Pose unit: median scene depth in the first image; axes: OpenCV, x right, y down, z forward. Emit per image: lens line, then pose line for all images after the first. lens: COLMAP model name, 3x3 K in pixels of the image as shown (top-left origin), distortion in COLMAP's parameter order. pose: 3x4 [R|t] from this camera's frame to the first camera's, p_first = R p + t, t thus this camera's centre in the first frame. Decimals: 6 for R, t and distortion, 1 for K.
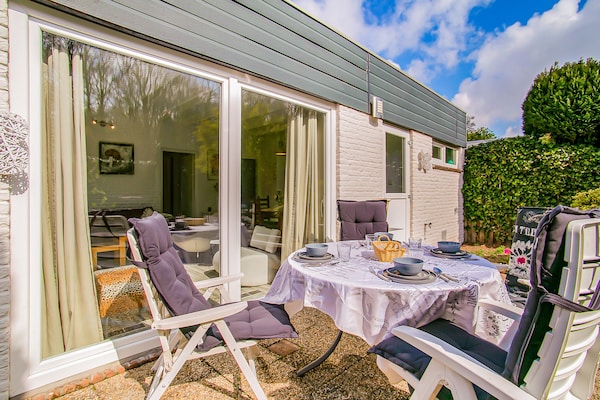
lens RADIAL K [[303.7, 0, 303.1], [0, 303.7, 191.5], [0, 0, 1]] dist [-0.056945, 0.030931]
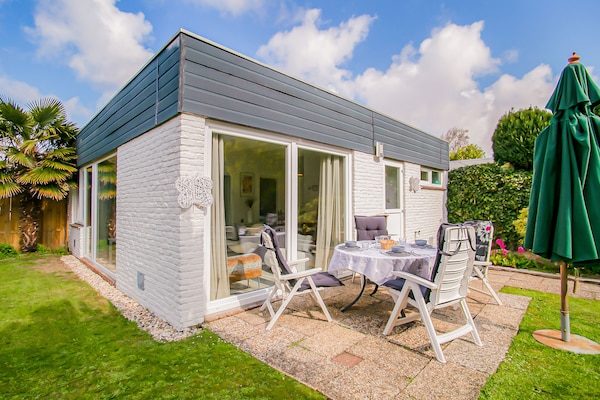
lens RADIAL K [[301.4, 0, 299.8], [0, 301.4, 194.2], [0, 0, 1]] dist [-0.070651, 0.029153]
pose [[0.999976, -0.002816, -0.006379, -0.120236], [0.002664, 0.999716, -0.023693, -0.035159], [0.006444, 0.023675, 0.999699, -0.409769]]
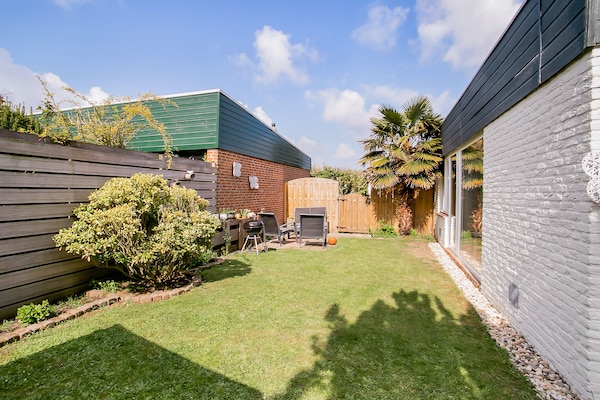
lens RADIAL K [[301.4, 0, 299.8], [0, 301.4, 194.2], [0, 0, 1]] dist [-0.070651, 0.029153]
pose [[0.445423, 0.015152, -0.895192, -0.226835], [-0.004681, 0.999883, 0.014595, -0.037569], [0.895308, -0.002310, 0.445441, -0.263222]]
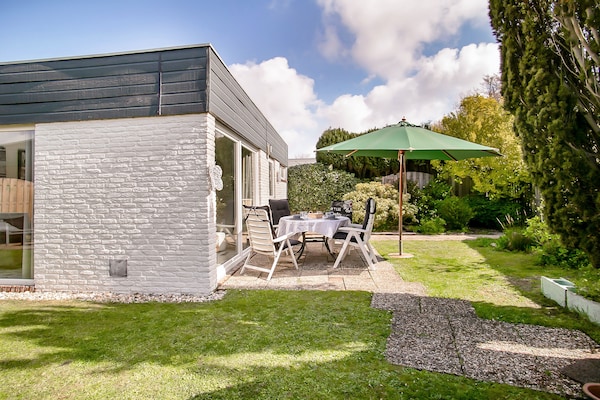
lens RADIAL K [[301.4, 0, 299.8], [0, 301.4, 194.2], [0, 0, 1]] dist [-0.070651, 0.029153]
pose [[0.771484, -0.009054, 0.636184, -0.778523], [0.006828, 0.999959, 0.005951, -0.014767], [-0.636212, -0.000247, 0.771514, -0.524705]]
